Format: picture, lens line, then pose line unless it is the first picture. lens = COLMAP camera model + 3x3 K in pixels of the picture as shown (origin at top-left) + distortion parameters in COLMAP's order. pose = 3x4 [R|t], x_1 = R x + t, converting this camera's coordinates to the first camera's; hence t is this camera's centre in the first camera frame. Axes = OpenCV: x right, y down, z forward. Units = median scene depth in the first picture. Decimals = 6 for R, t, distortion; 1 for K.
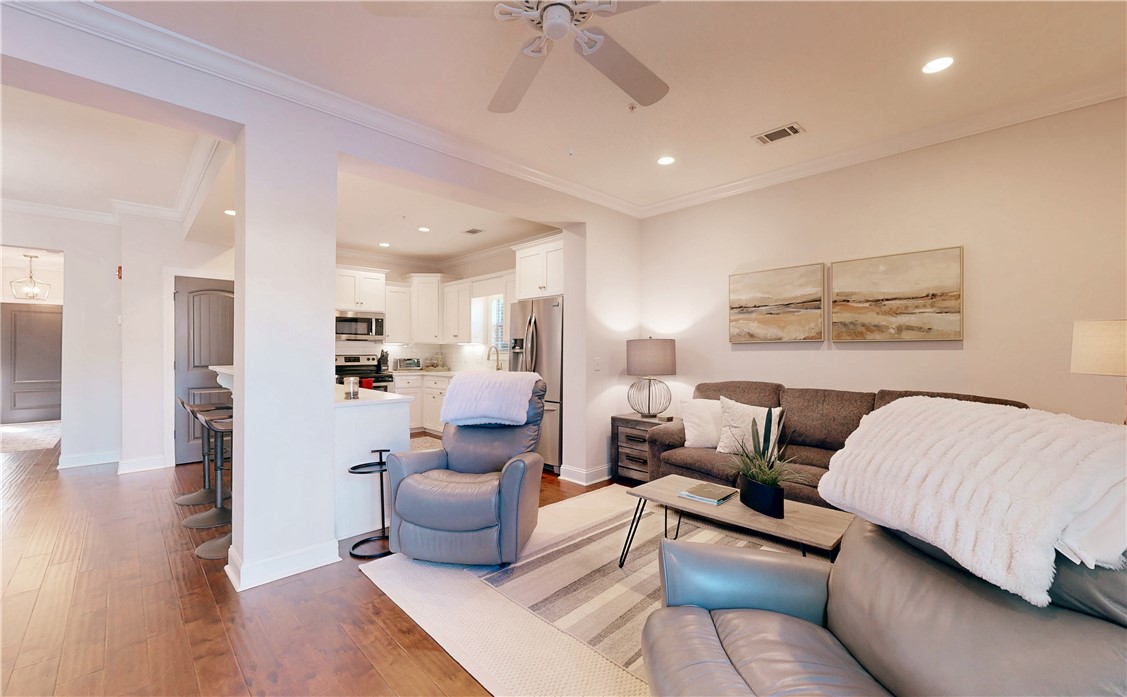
lens RADIAL K [[455.0, 0, 563.5], [0, 455.0, 348.5], [0, 0, 1]] dist [-0.001965, -0.000120]
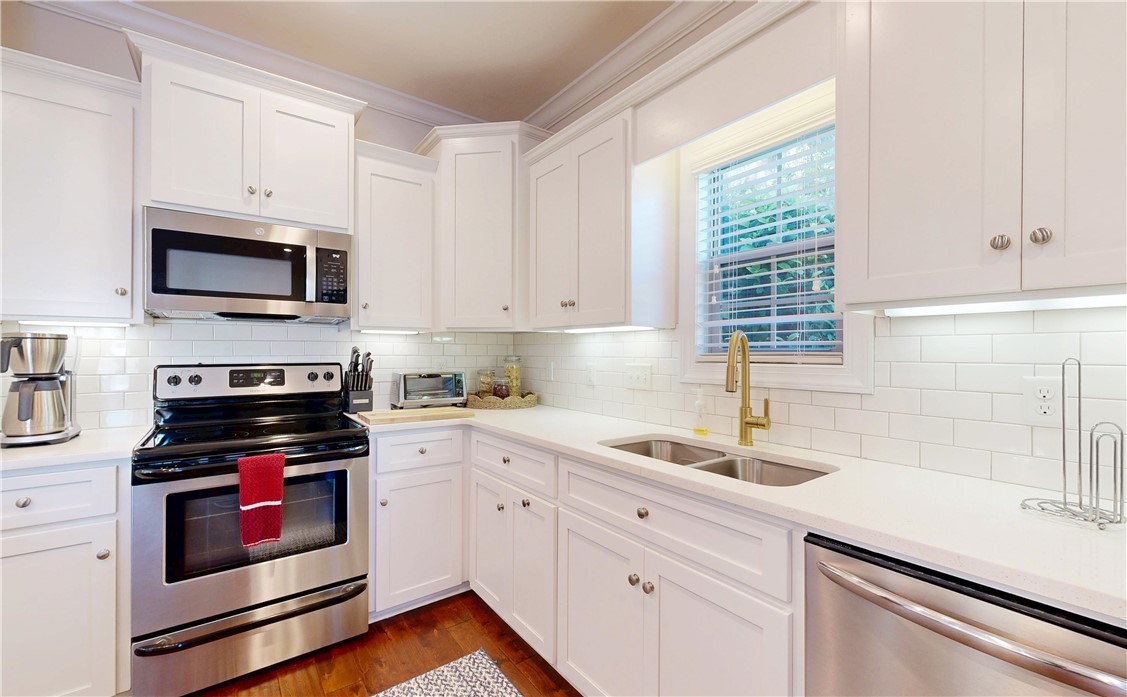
lens RADIAL K [[455.0, 0, 563.5], [0, 455.0, 348.5], [0, 0, 1]] dist [-0.001965, -0.000120]
pose [[0.991577, 0.003889, -0.129462, -0.196340], [-0.003176, 0.999979, 0.005711, 0.000291], [0.129482, -0.005252, 0.991568, 0.678818]]
